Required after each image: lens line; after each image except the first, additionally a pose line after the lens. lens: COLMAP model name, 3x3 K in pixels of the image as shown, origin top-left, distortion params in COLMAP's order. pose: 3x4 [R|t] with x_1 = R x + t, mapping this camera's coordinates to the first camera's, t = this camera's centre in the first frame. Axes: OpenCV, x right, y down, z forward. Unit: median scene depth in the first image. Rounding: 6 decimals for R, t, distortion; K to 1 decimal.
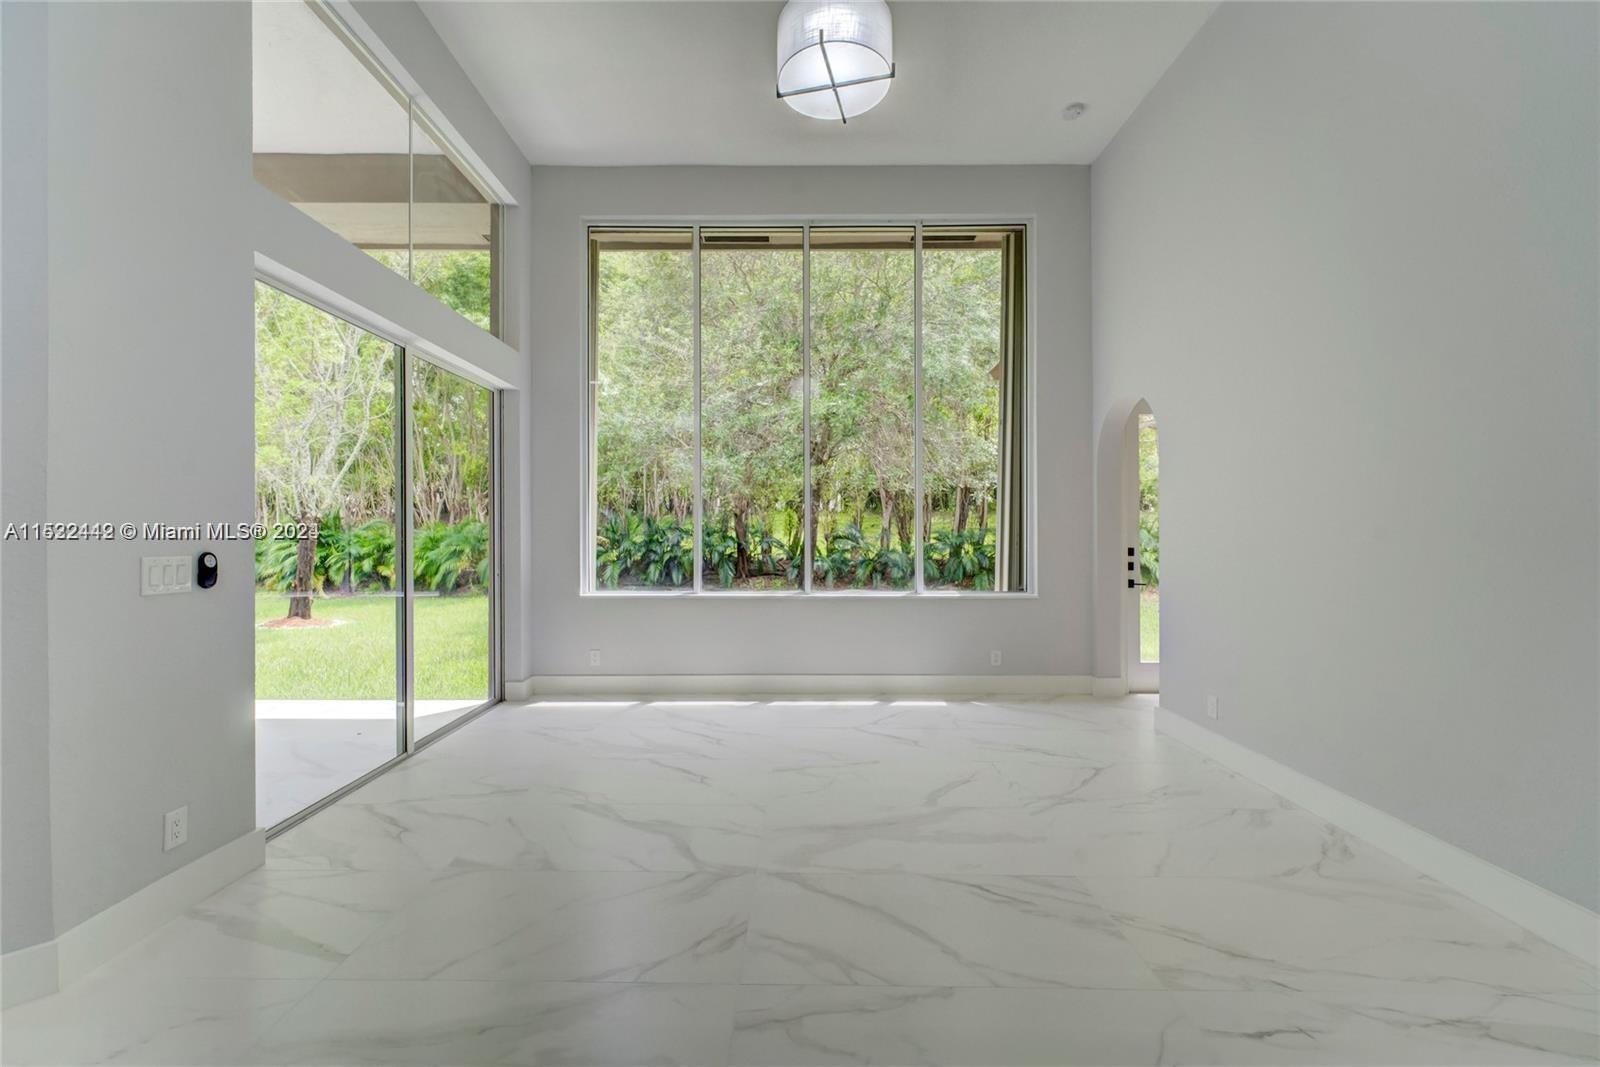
lens RADIAL K [[641.9, 0, 793.9], [0, 641.9, 521.2], [0, 0, 1]] dist [0.000494, -0.000459]
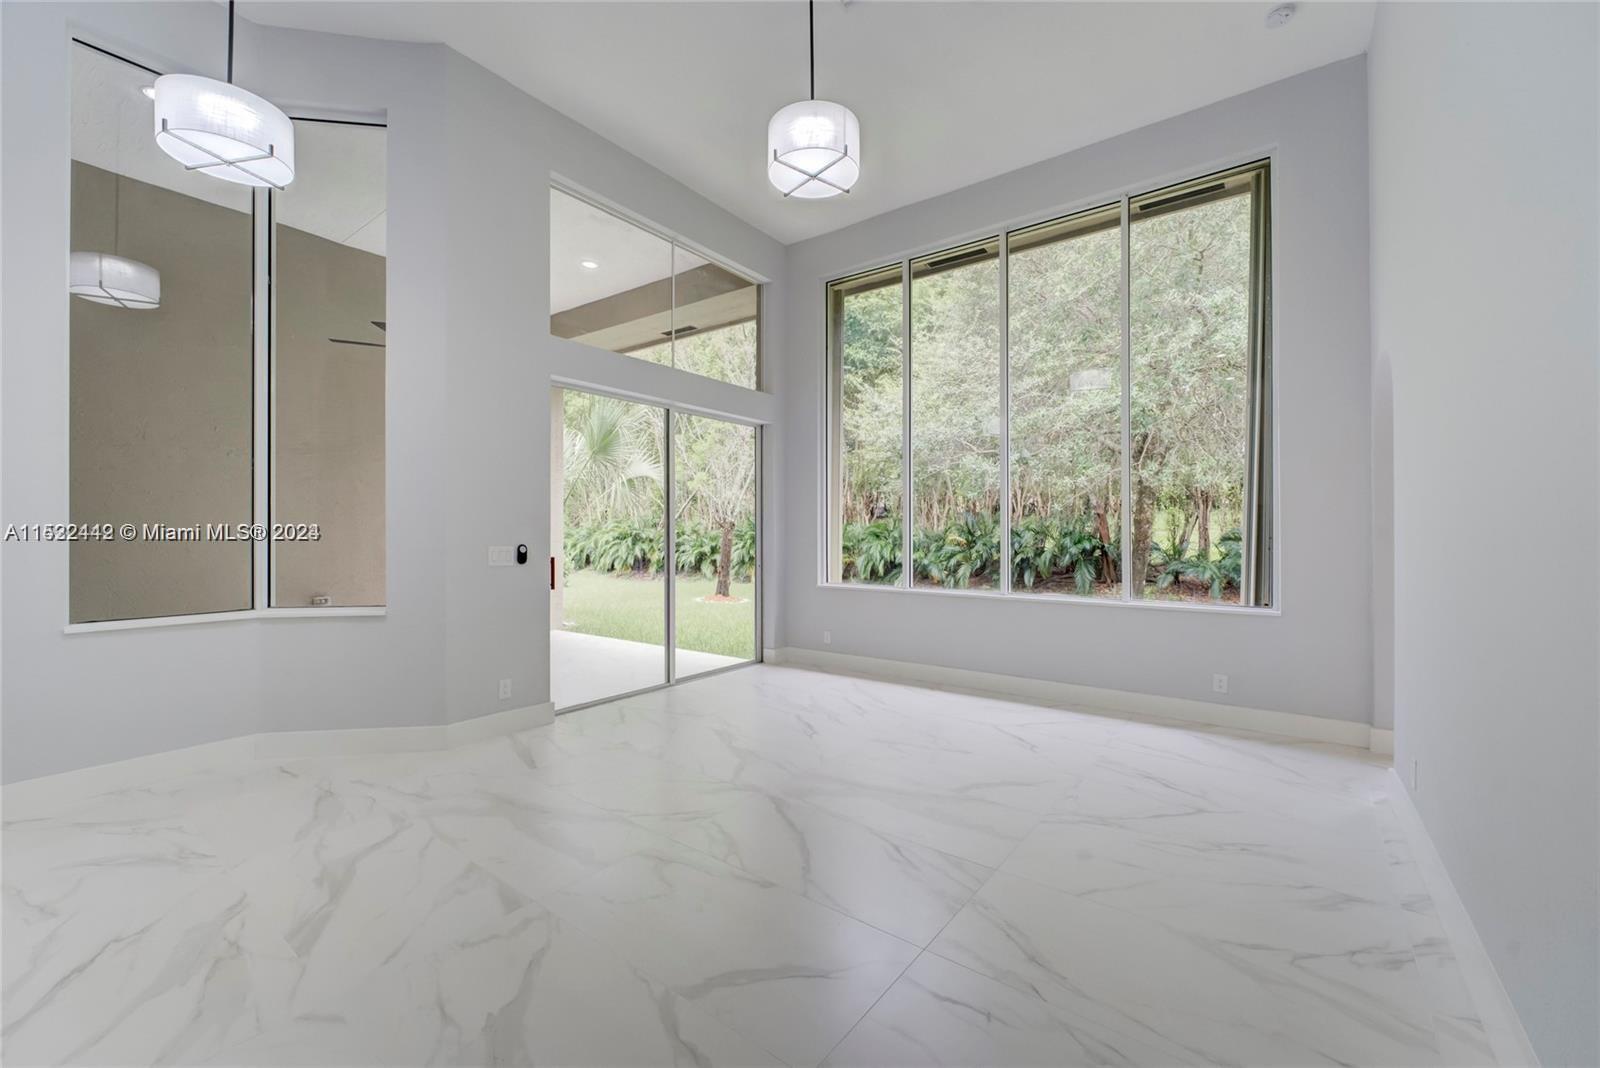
lens RADIAL K [[641.9, 0, 811.0], [0, 641.9, 523.8], [0, 0, 1]] dist [0.000494, -0.000459]
pose [[0.808966, -0.006604, -0.587818, 0.401955], [0.008103, 0.999967, -0.000083, -0.002221], [0.587799, -0.004696, 0.808993, -0.003073]]
